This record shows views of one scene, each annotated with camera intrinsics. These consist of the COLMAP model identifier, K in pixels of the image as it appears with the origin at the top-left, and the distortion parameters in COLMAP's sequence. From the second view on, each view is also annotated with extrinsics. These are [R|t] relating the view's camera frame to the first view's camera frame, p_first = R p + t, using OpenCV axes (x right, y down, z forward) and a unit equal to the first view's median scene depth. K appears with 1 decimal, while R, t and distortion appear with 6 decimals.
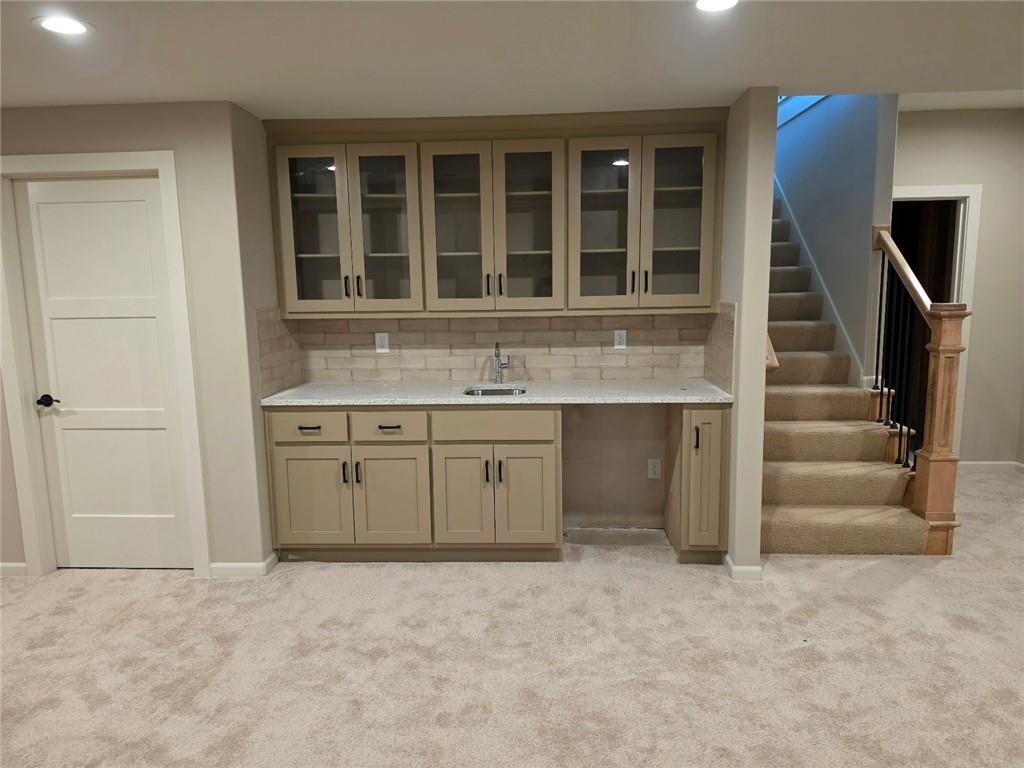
lens RADIAL K [[698.7, 0, 512.8], [0, 698.7, 388.2], [0, 0, 1]] dist [0.038897, -0.008685]
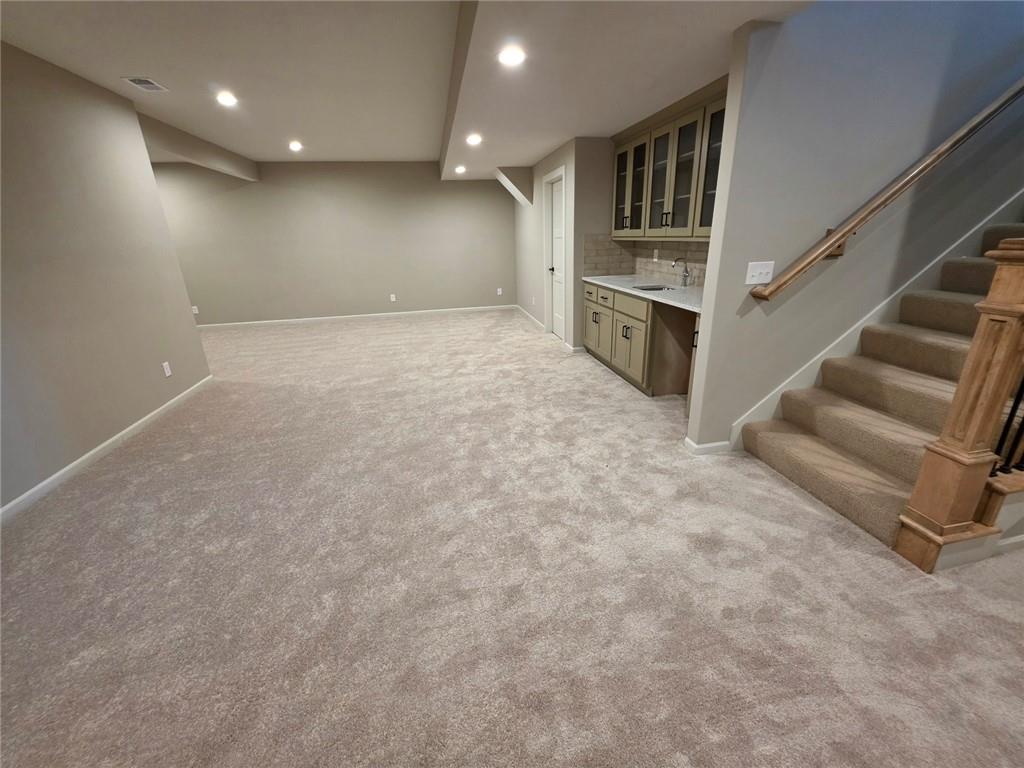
lens RADIAL K [[412.1, 0, 513.9], [0, 412.1, 376.3], [0, 0, 1]] dist [-0.001454, 0.000349]
pose [[0.239231, 0.323647, -0.915435, 0.899748], [-0.106101, 0.945880, 0.306683, -0.065637], [0.965148, 0.023761, 0.260623, 0.451970]]
